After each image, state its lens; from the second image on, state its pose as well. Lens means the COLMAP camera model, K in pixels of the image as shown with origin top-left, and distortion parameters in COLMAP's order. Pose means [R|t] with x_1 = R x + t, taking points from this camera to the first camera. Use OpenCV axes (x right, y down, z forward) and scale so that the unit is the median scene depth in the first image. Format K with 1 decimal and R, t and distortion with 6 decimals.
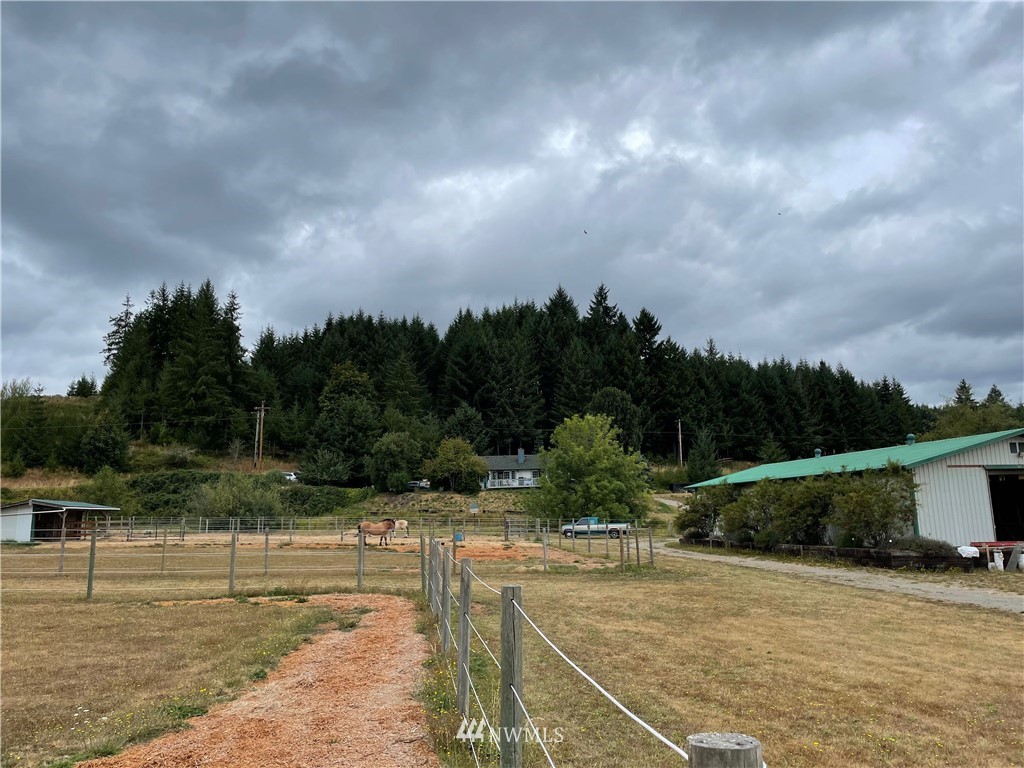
lens RADIAL K [[769.7, 0, 517.3], [0, 769.7, 373.6], [0, 0, 1]] dist [0.124181, -0.159419]
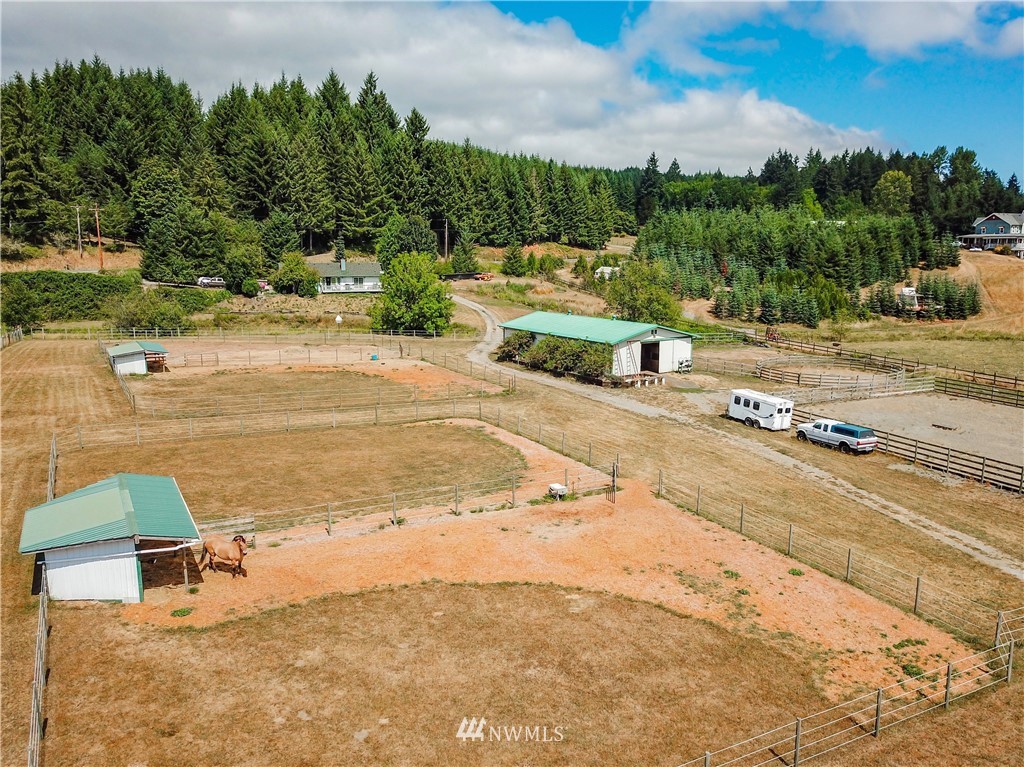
lens RADIAL K [[823.0, 0, 512.0], [0, 823.0, 383.5], [0, 0, 1]] dist [-0.002424, -0.000747]
pose [[0.936292, -0.036362, 0.349336, -0.147619], [-0.086255, 0.940360, 0.329063, -0.124565], [-0.340467, -0.338231, 0.877315, -0.250495]]
